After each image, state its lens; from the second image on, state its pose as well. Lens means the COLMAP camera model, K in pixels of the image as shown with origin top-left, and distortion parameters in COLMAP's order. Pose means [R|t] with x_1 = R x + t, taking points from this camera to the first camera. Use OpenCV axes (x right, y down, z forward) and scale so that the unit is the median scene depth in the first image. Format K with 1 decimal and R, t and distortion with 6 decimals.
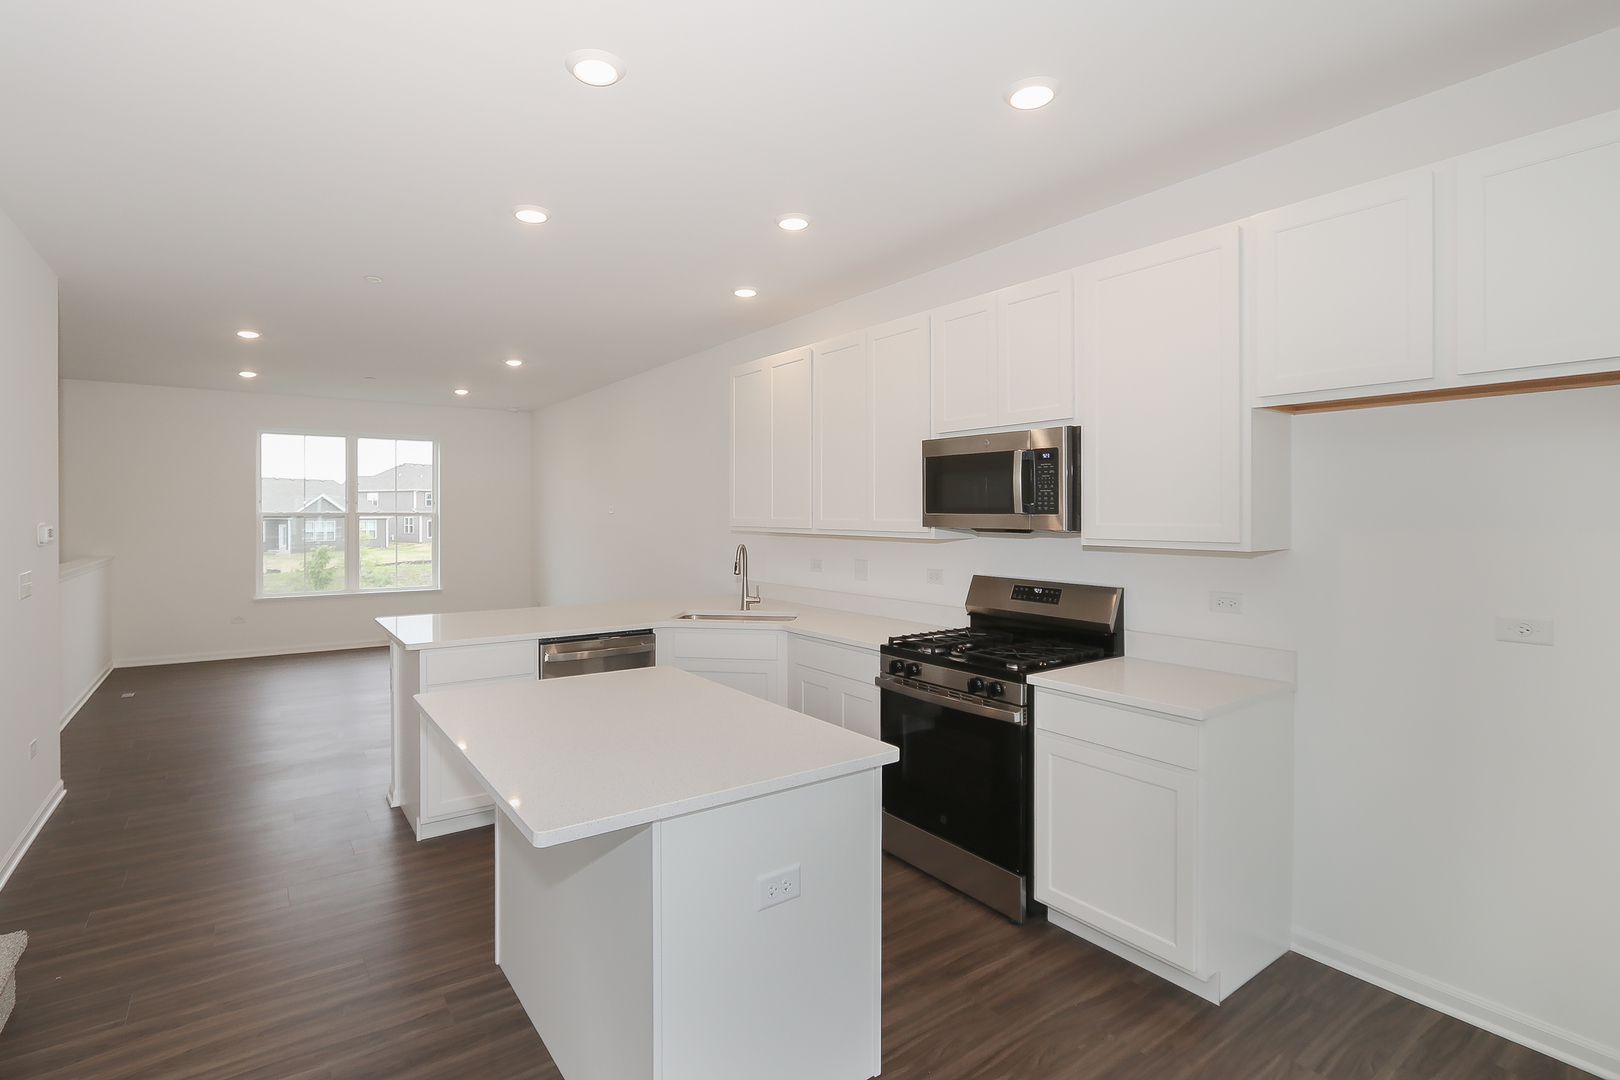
lens RADIAL K [[759.7, 0, 801.9], [0, 759.7, 527.6], [0, 0, 1]] dist [-0.019490, 0.002165]
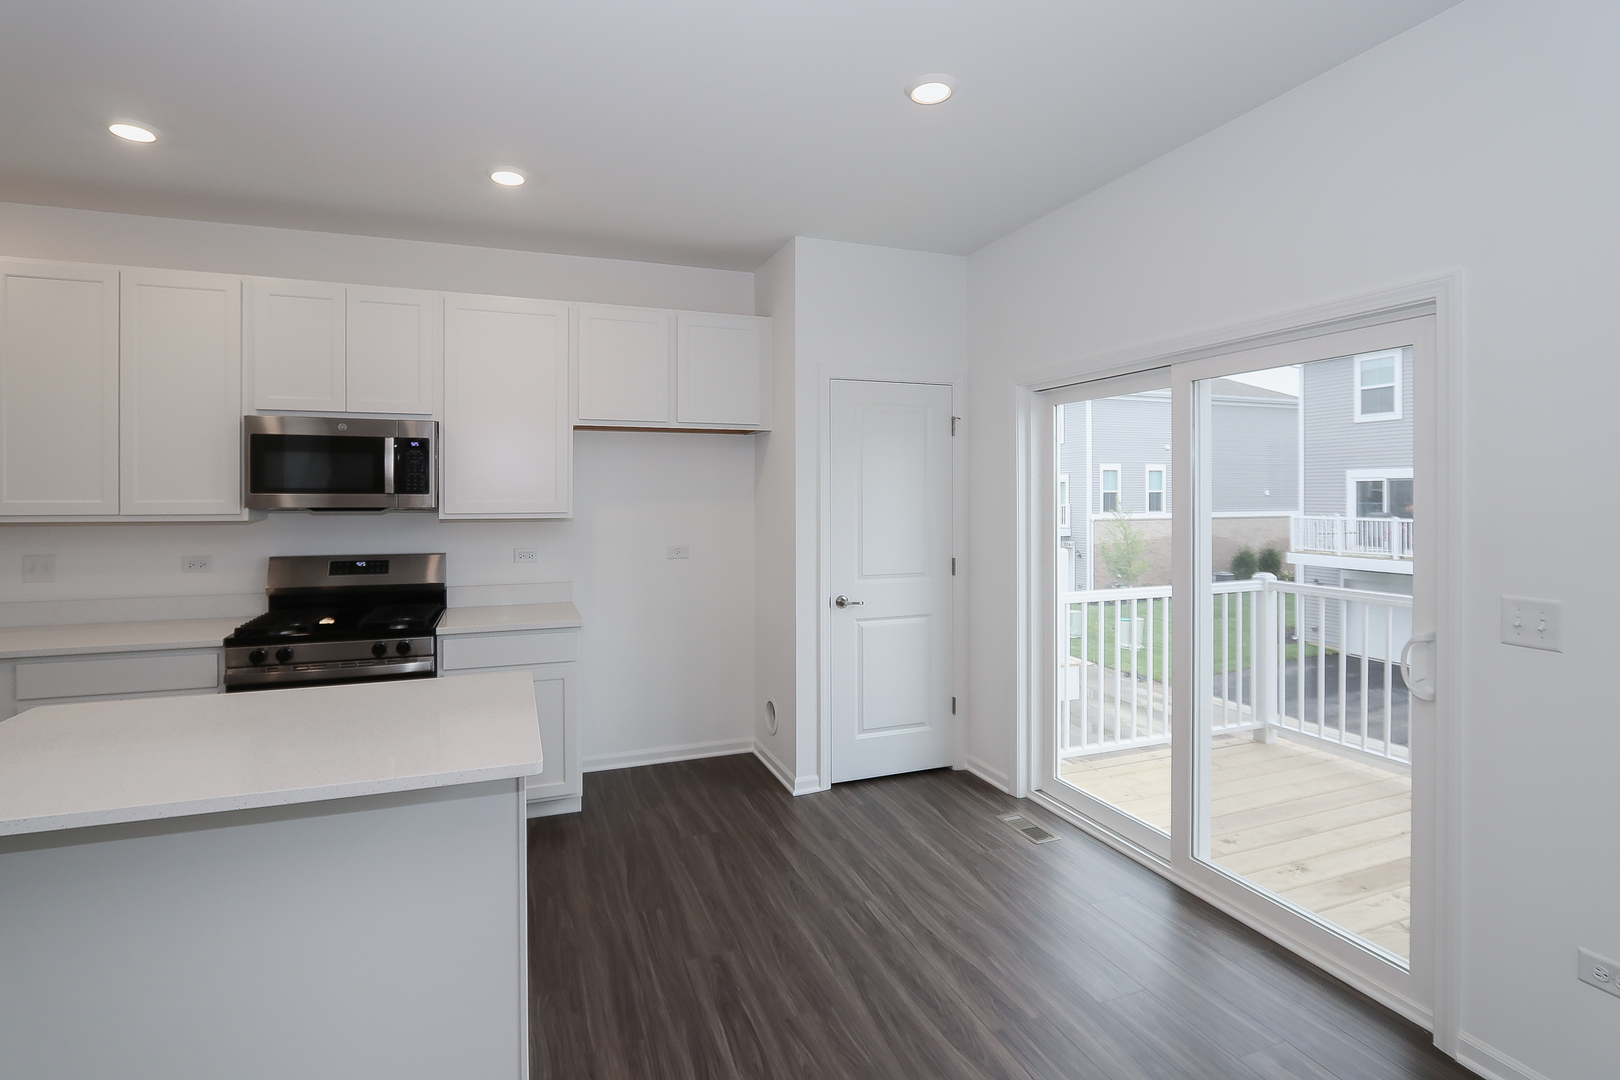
lens RADIAL K [[759.7, 0, 778.1], [0, 759.7, 501.2], [0, 0, 1]] dist [-0.019490, 0.002165]
pose [[0.269647, -0.010444, 0.962903, -0.535579], [0.017879, 0.999823, 0.005837, -0.002429], [-0.962793, 0.015642, 0.269786, 0.115180]]
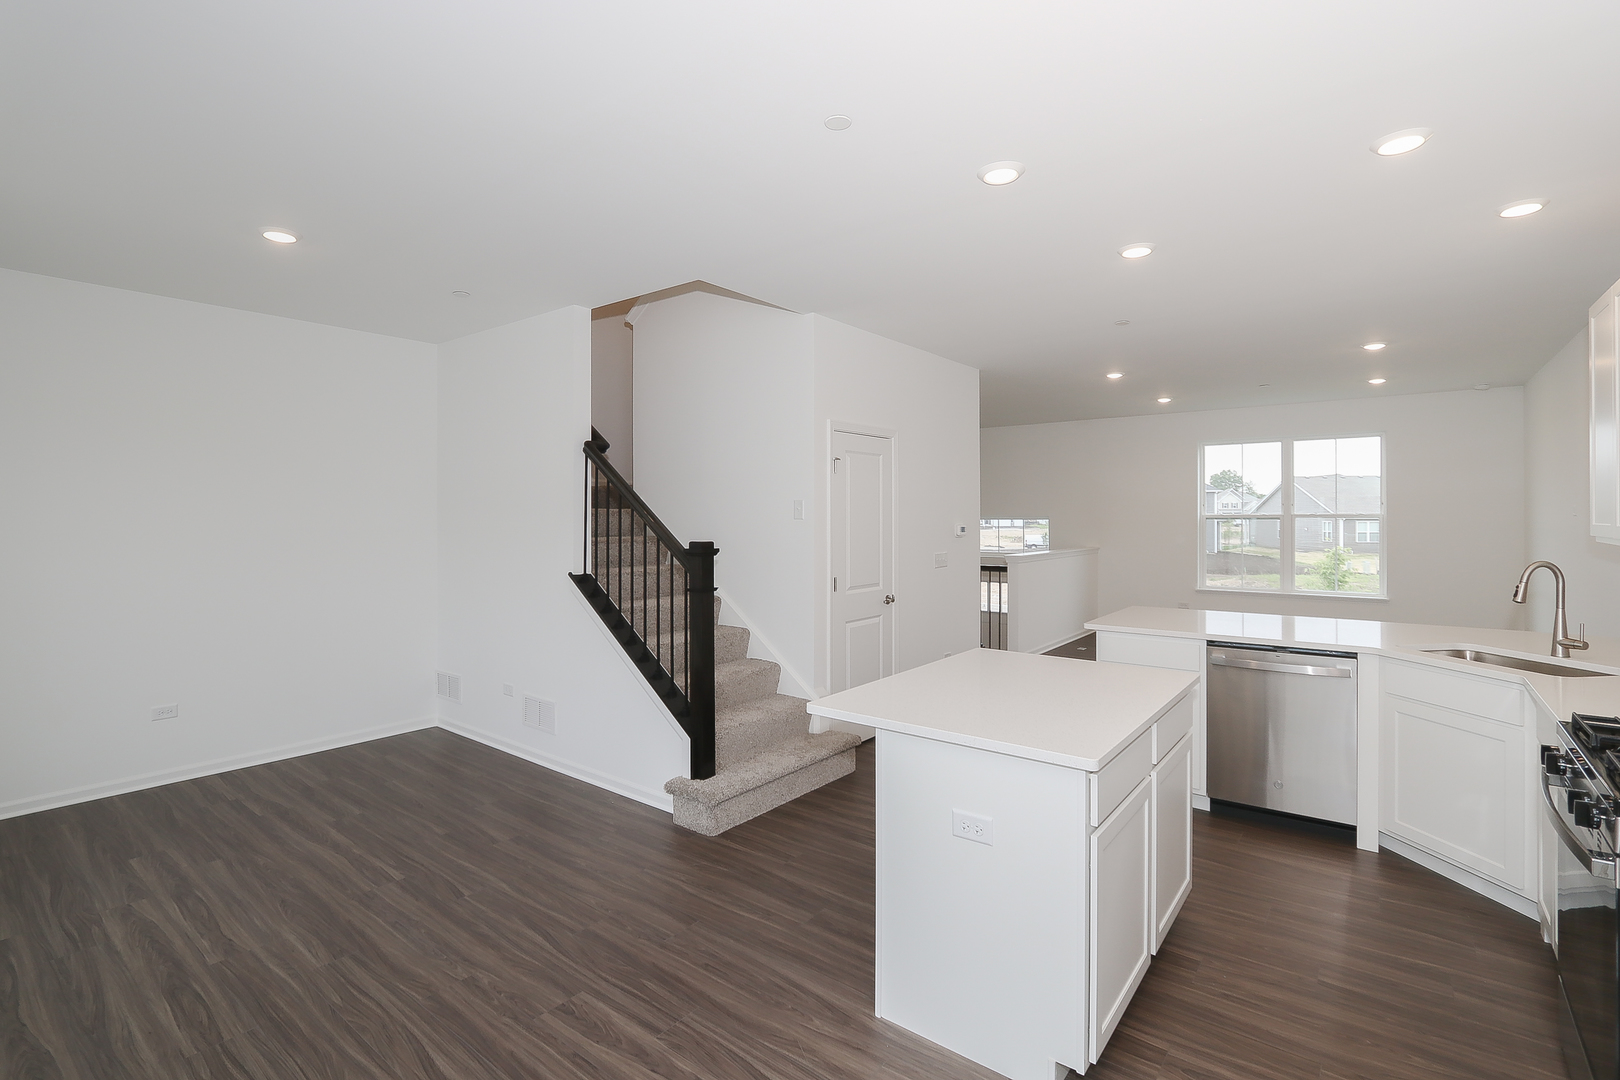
lens RADIAL K [[759.7, 0, 787.1], [0, 759.7, 517.9], [0, 0, 1]] dist [-0.019490, 0.002165]
pose [[0.261383, 0.000481, -0.965235, 0.498824], [-0.012067, 0.999923, -0.002769, -0.009140], [0.965160, 0.012371, 0.261368, 0.181207]]
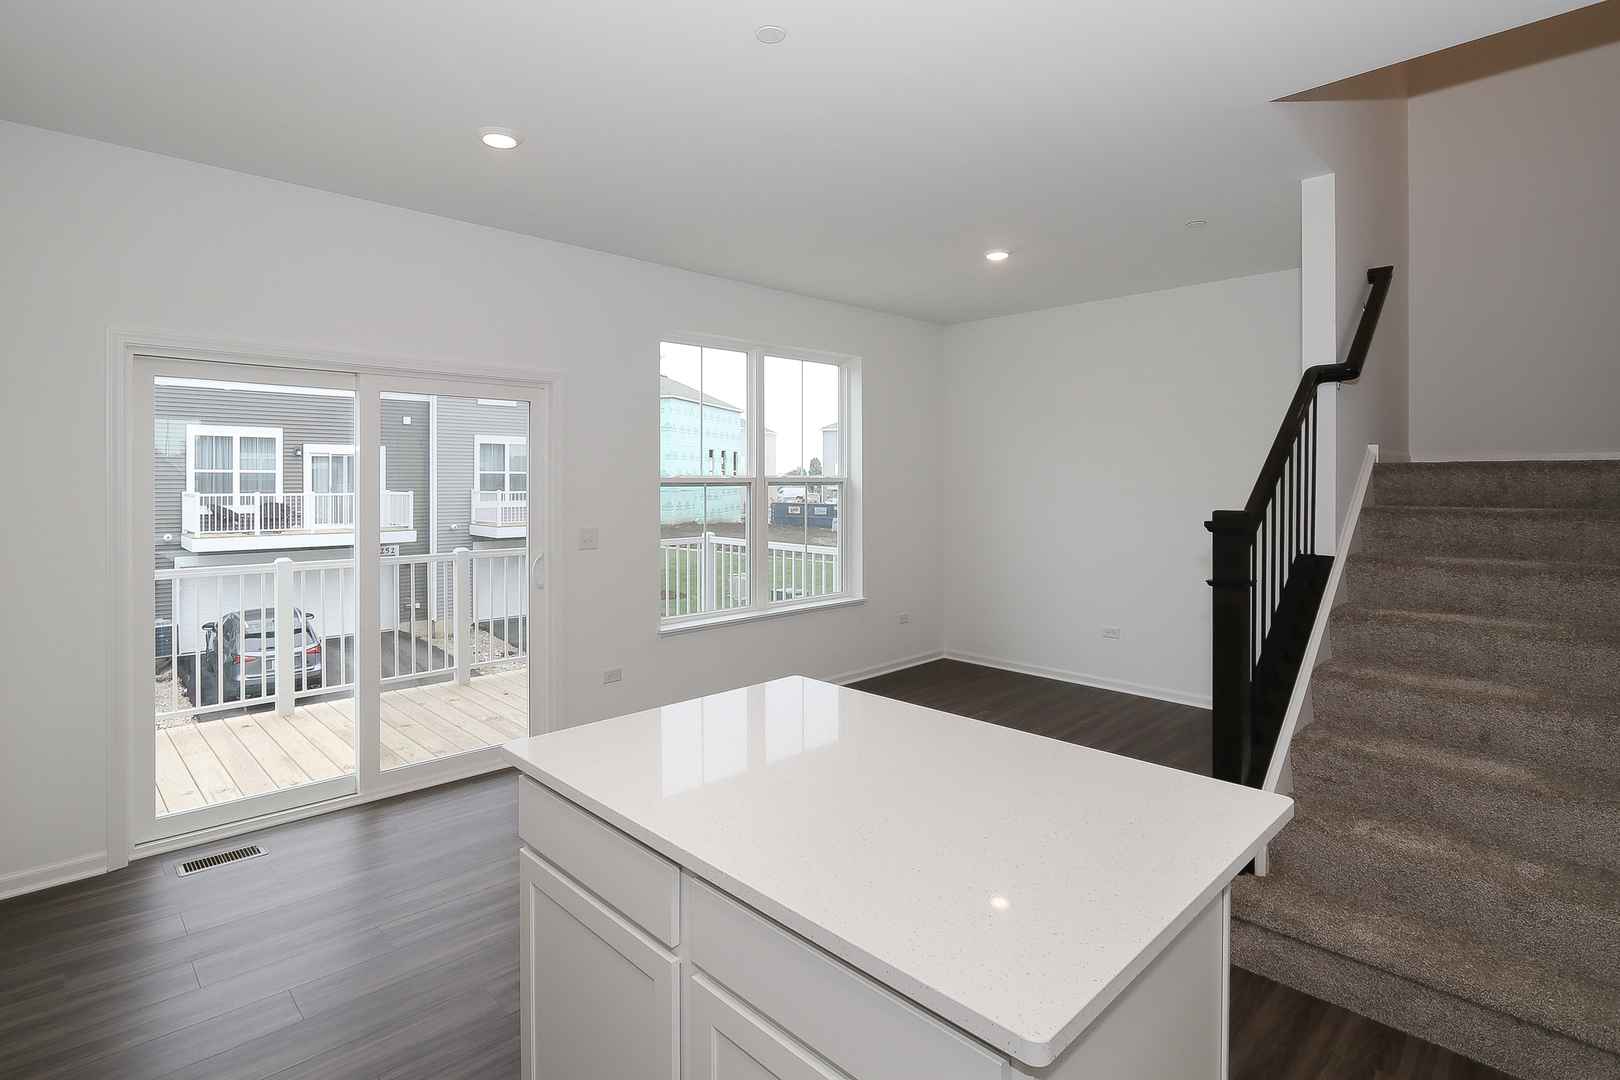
lens RADIAL K [[803.2, 0, 790.0], [0, 803.2, 481.5], [0, 0, 1]] dist [-0.021576, 0.000982]
pose [[-0.991283, 0.000095, -0.131751, -0.054330], [-0.002439, 0.999815, 0.019070, -0.018343], [0.131728, 0.019225, -0.991099, 1.016822]]
